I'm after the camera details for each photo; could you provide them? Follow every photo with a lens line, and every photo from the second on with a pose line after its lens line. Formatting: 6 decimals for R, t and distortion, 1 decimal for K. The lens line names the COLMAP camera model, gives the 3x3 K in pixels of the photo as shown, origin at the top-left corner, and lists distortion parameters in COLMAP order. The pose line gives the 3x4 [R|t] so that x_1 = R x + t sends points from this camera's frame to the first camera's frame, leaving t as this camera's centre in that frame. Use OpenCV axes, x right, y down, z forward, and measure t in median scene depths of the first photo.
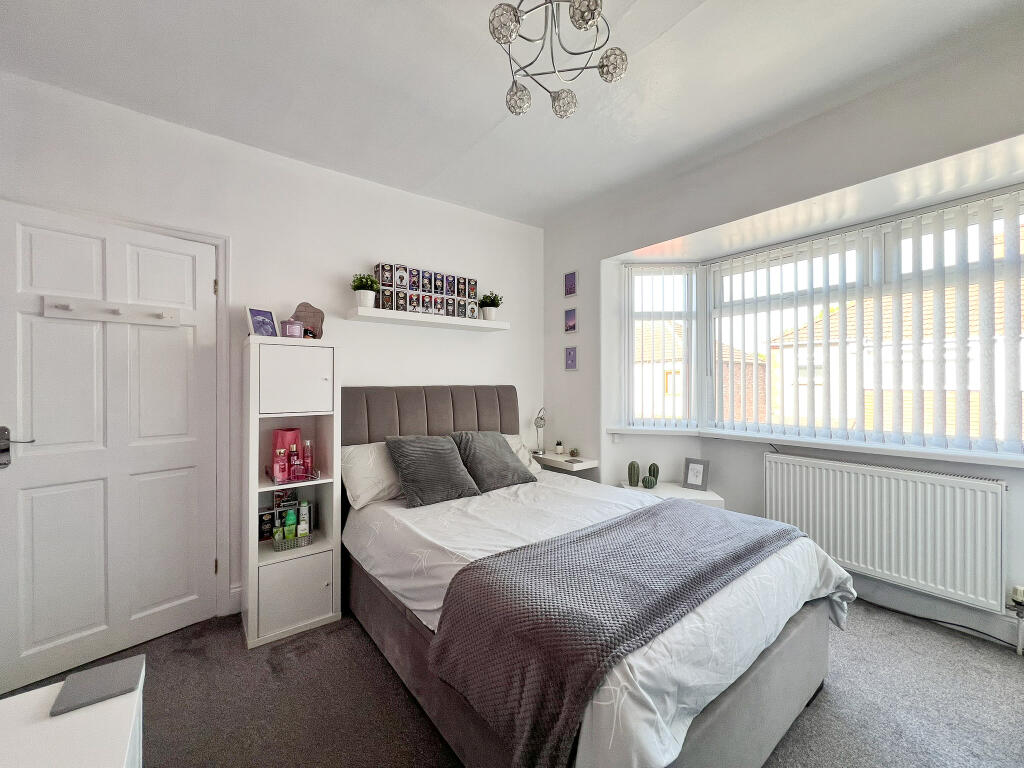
lens RADIAL K [[409.7, 0, 511.5], [0, 409.7, 382.7], [0, 0, 1]] dist [-0.002835, 0.000432]
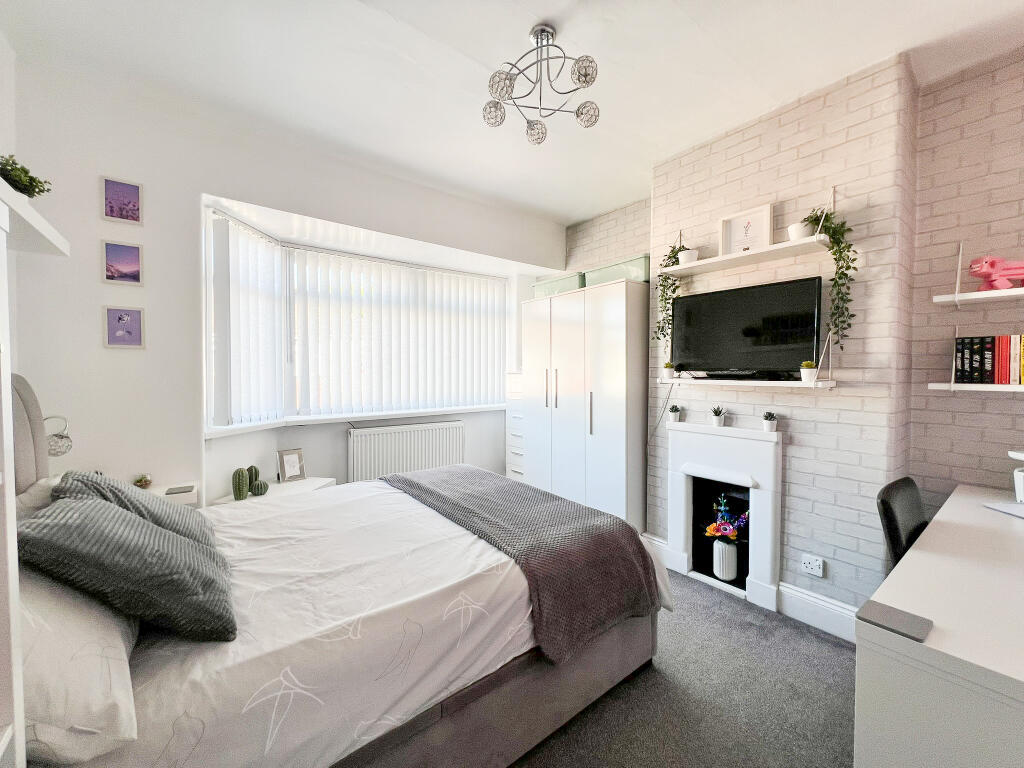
lens RADIAL K [[409.7, 0, 512.5], [0, 409.7, 381.1], [0, 0, 1]] dist [-0.002835, 0.000432]
pose [[0.009954, -0.024133, 0.999659, -0.346855], [-0.003360, 0.999702, 0.024167, 0.001864], [-0.999945, -0.003600, 0.009870, 0.334441]]
